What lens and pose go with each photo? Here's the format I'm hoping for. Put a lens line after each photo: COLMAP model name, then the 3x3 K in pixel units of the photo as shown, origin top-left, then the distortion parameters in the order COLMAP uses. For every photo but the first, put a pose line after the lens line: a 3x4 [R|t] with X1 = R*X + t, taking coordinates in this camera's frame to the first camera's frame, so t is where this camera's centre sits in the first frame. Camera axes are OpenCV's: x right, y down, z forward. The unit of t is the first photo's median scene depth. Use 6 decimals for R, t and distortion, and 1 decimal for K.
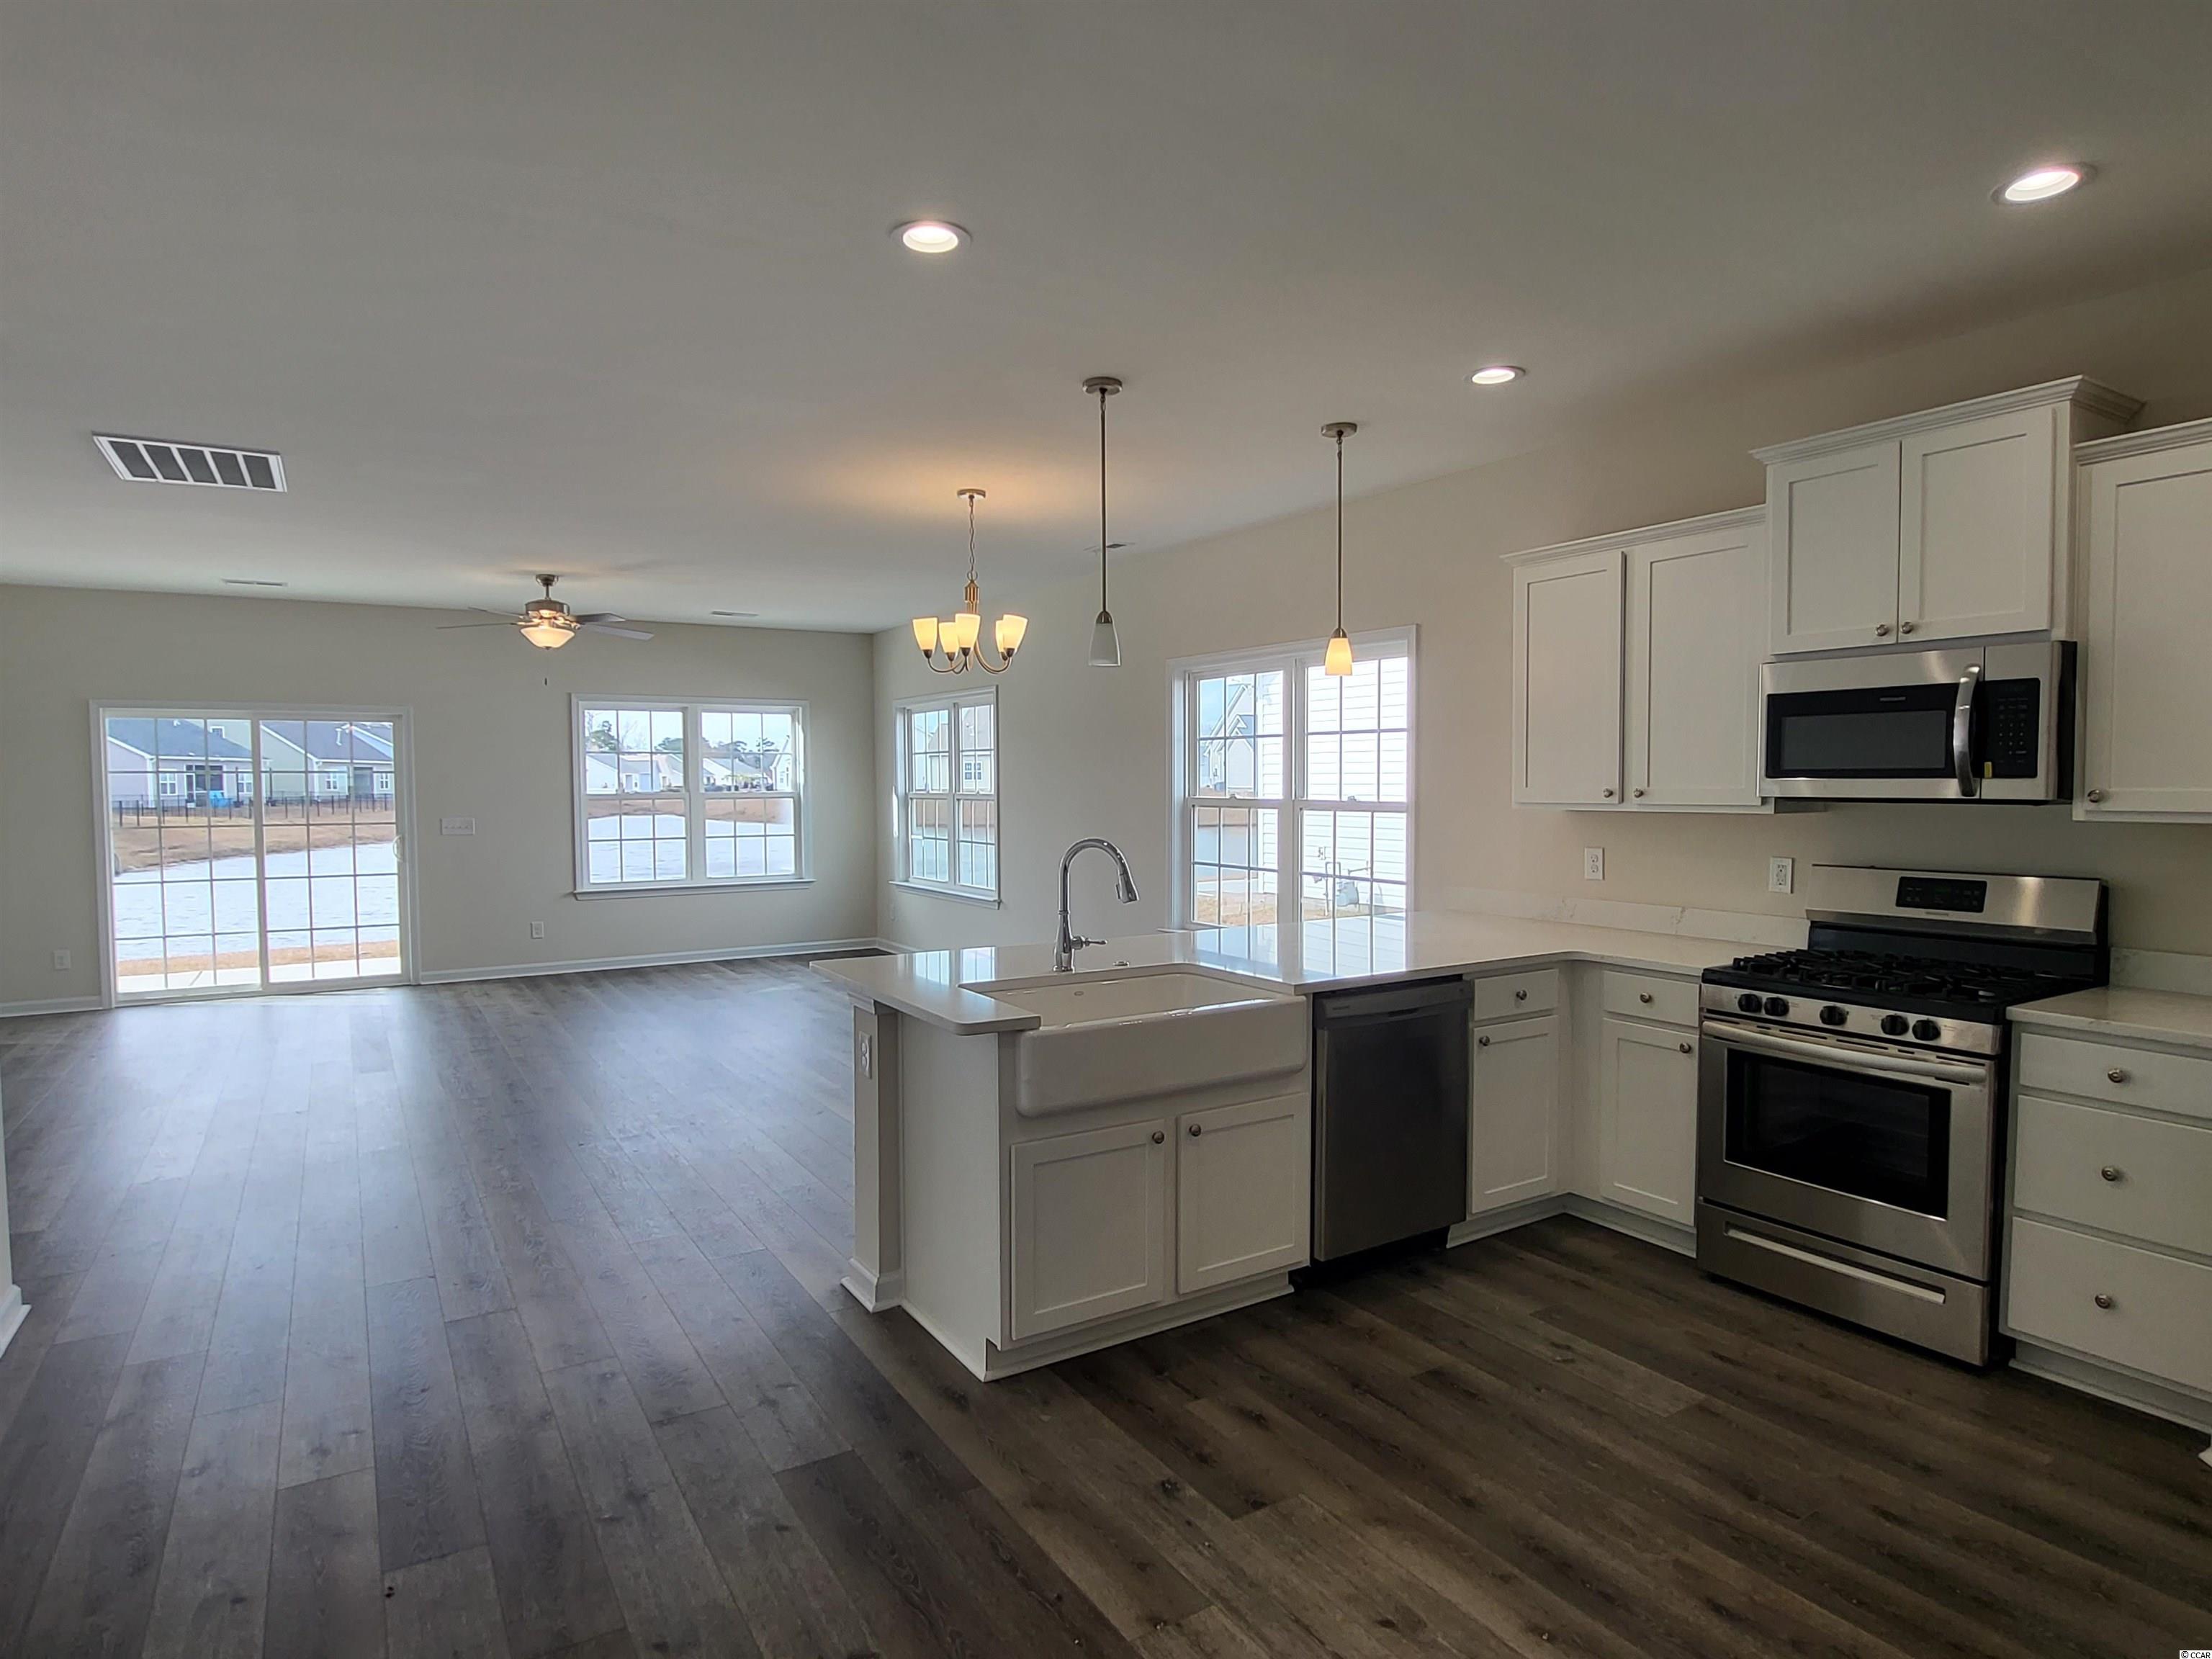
lens RADIAL K [[1222.8, 0, 1091.4], [0, 1222.8, 838.7], [0, 0, 1]] dist [-0.009925, -0.002170]
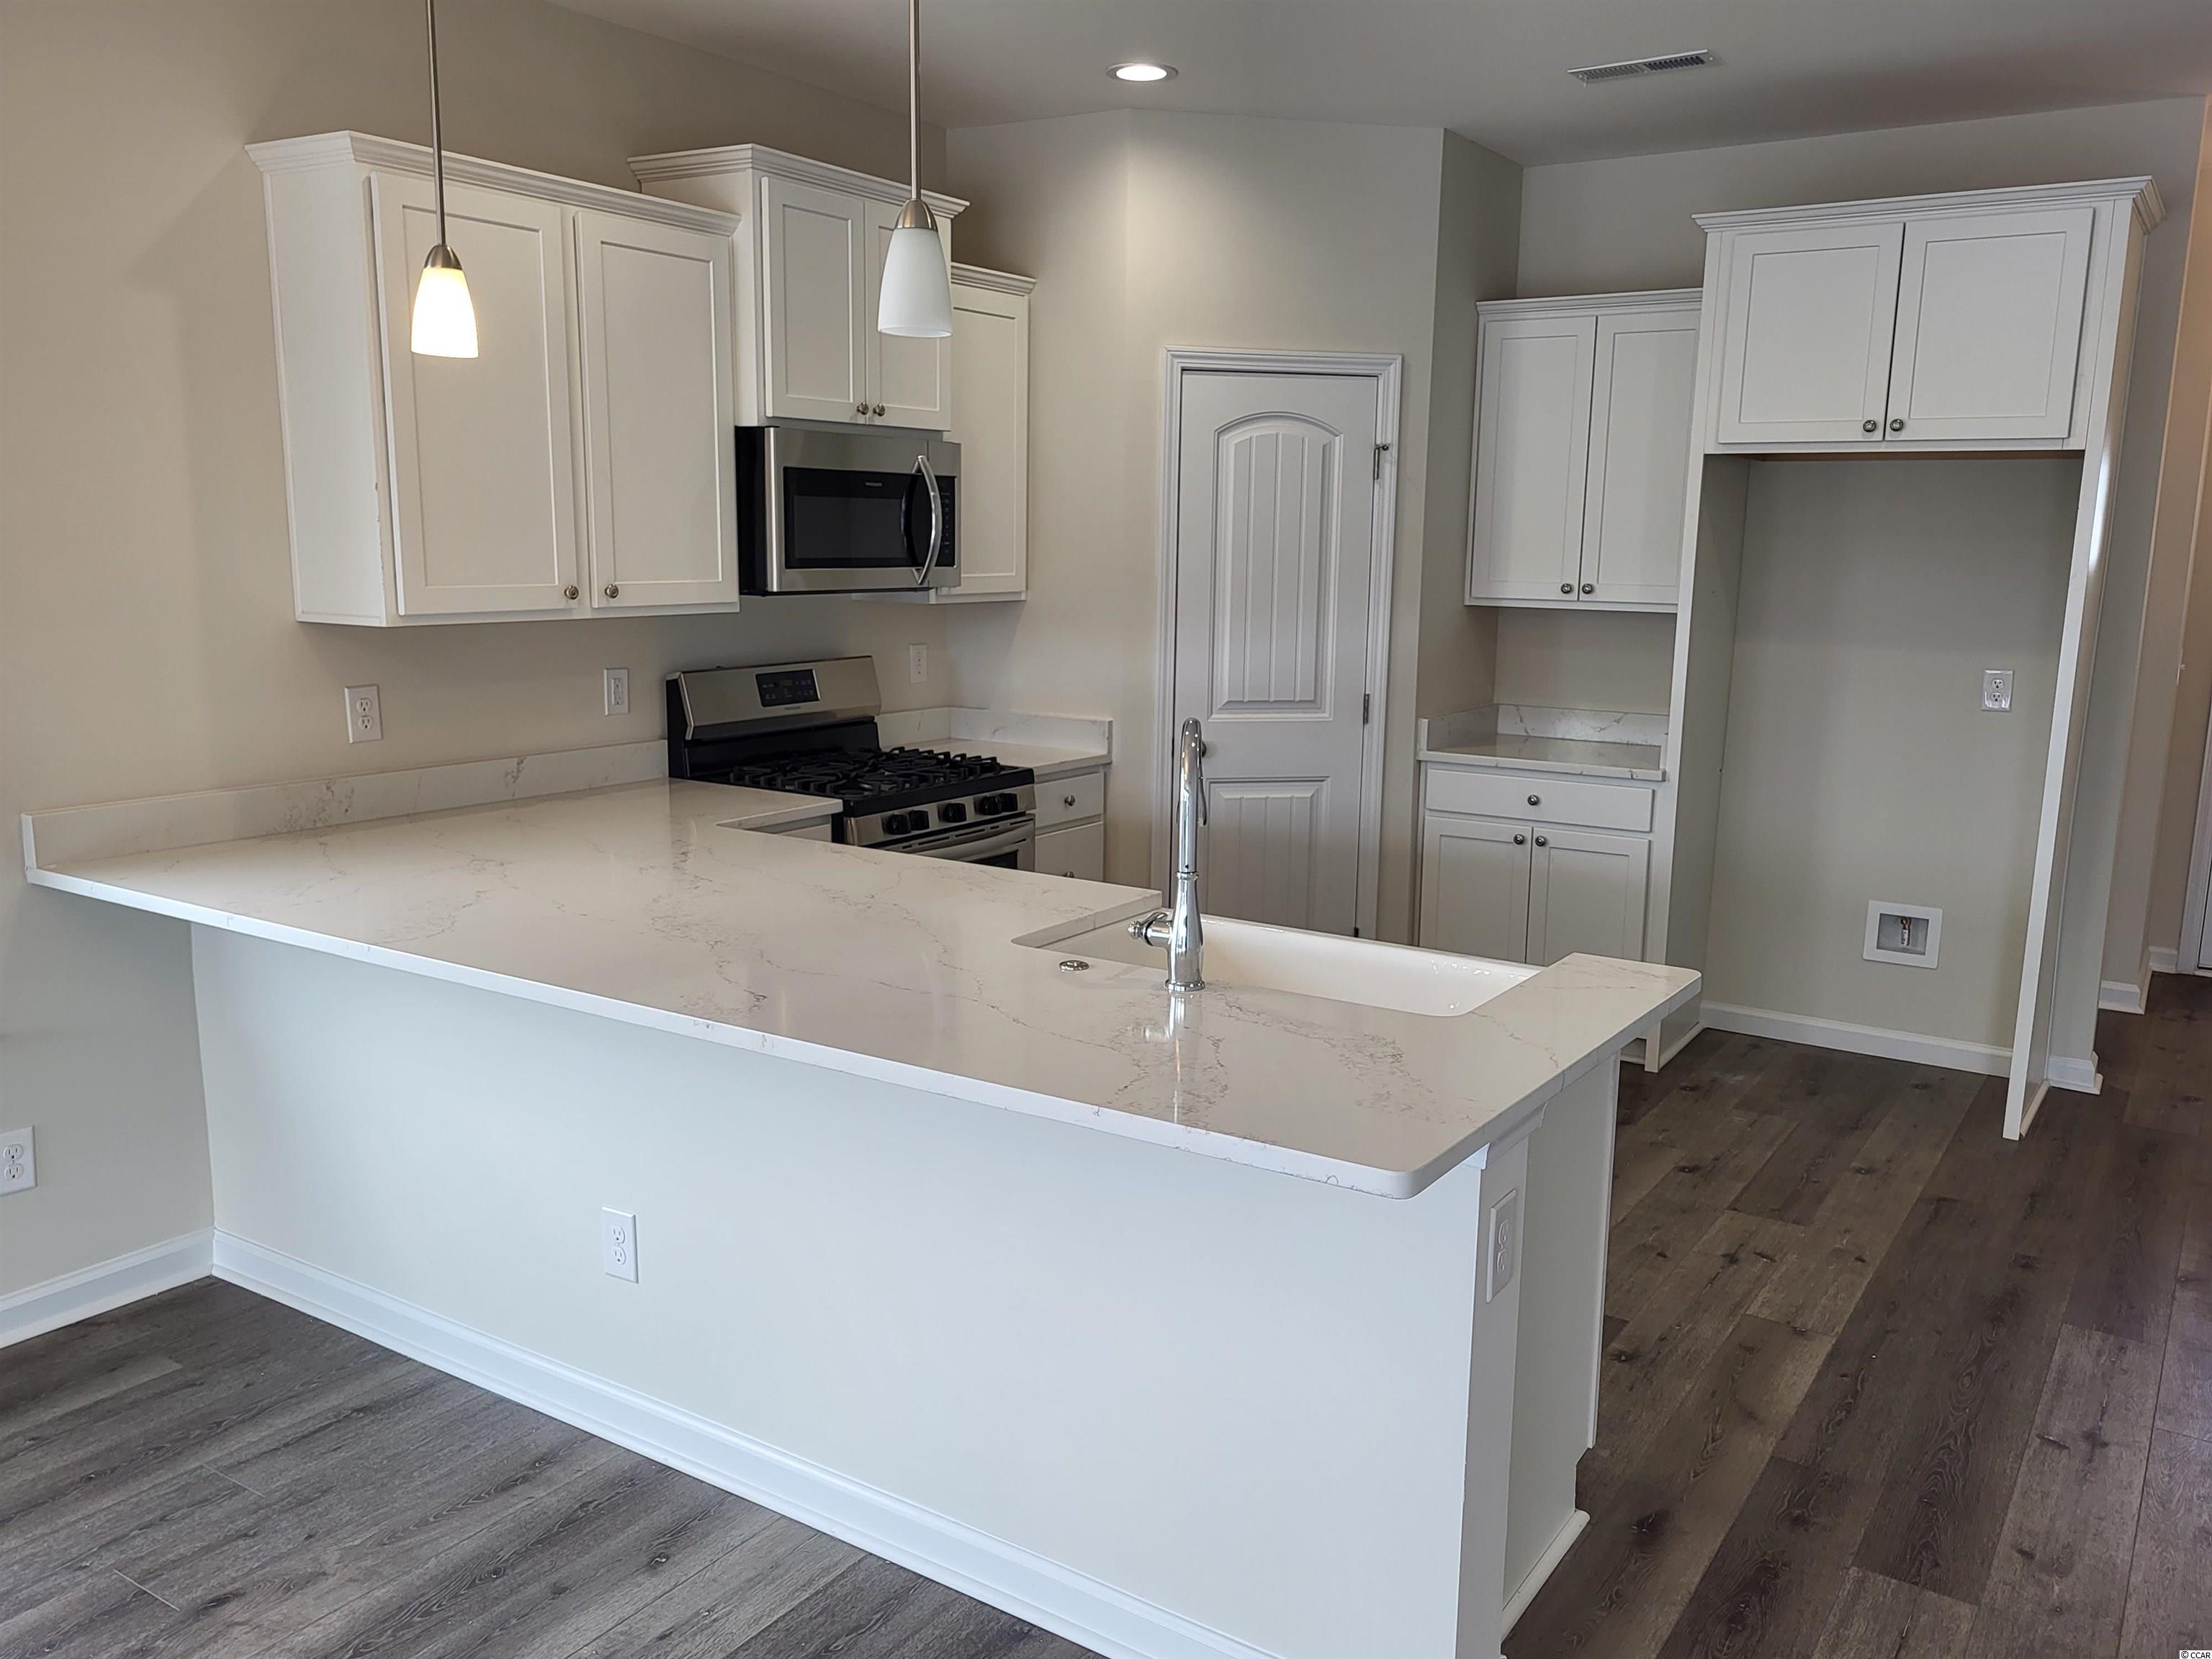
lens RADIAL K [[1741.2, 0, 1105.9], [0, 1741.2, 839.0], [0, 0, 1]] dist [0.026474, -0.007094]
pose [[-0.415768, -0.162335, 0.894866, -0.669914], [0.030826, 0.980860, 0.192258, -0.095760], [-0.908948, 0.107520, -0.402806, 1.369525]]
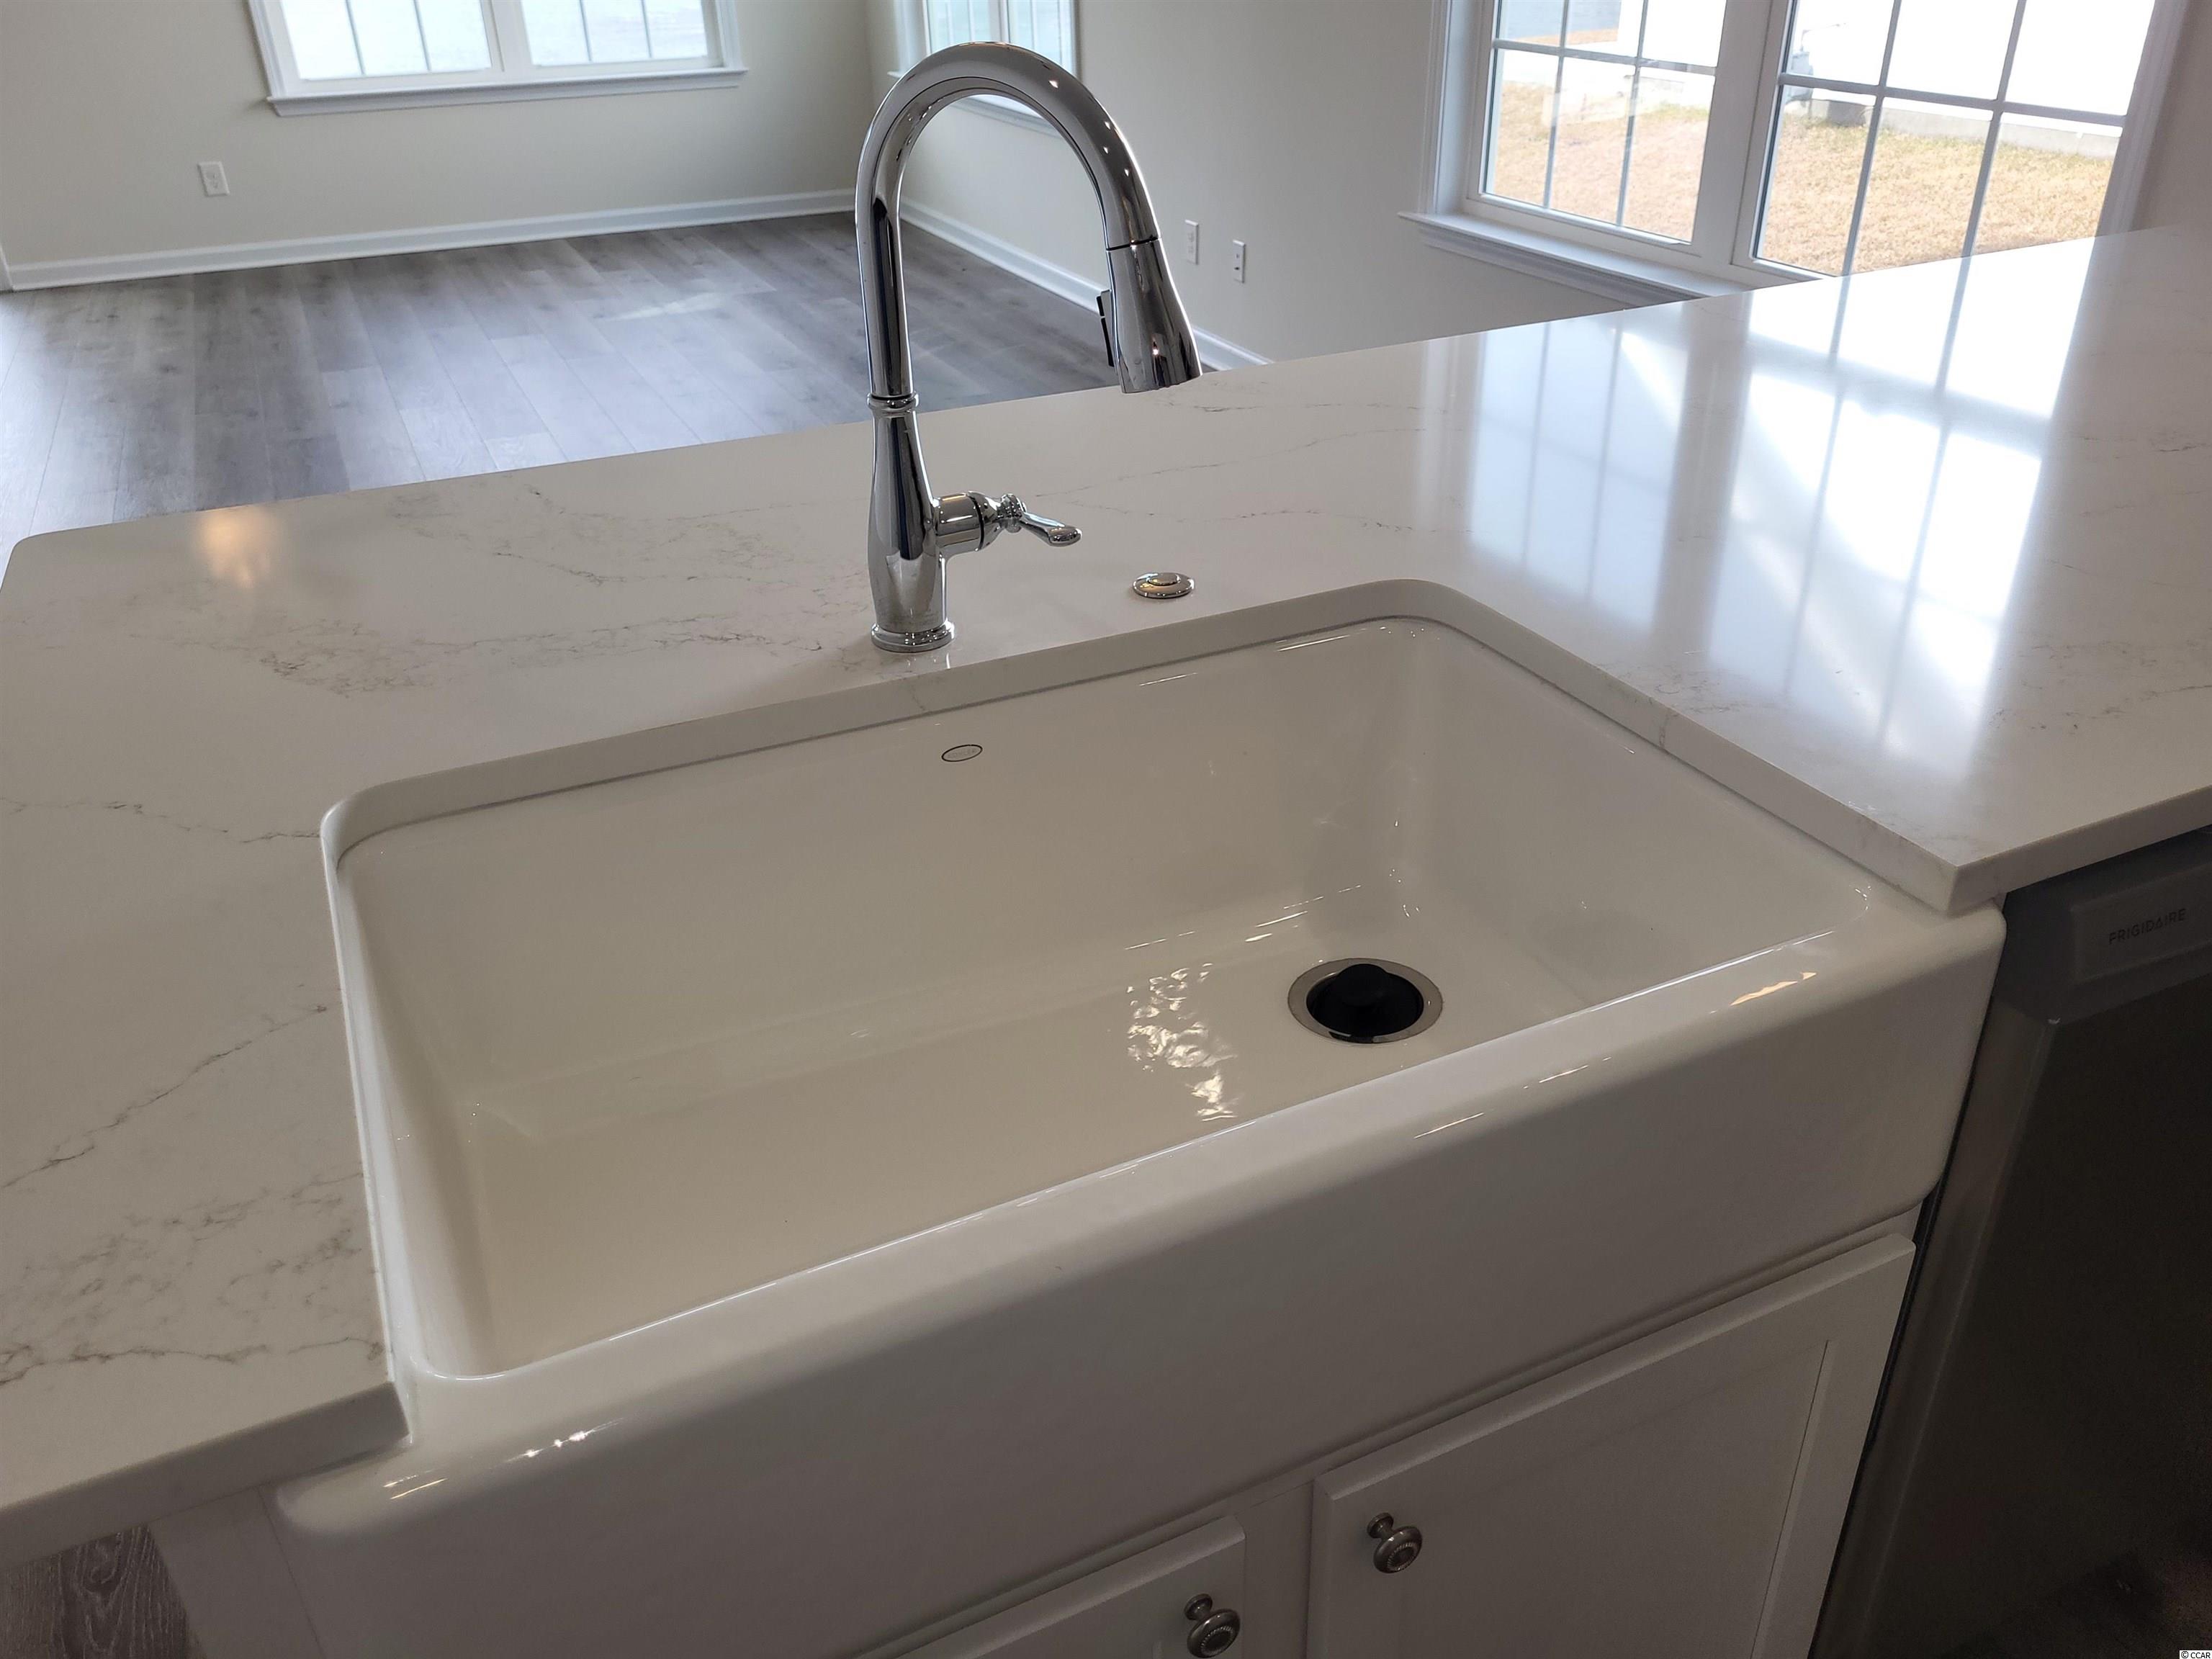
lens RADIAL K [[1741.2, 0, 1105.9], [0, 1741.2, 839.0], [0, 0, 1]] dist [0.026474, -0.007094]
pose [[0.993183, 0.042675, -0.108469, 0.056892], [0.010180, 0.895257, 0.445434, -0.011078], [0.116117, -0.443502, 0.888720, 0.696759]]
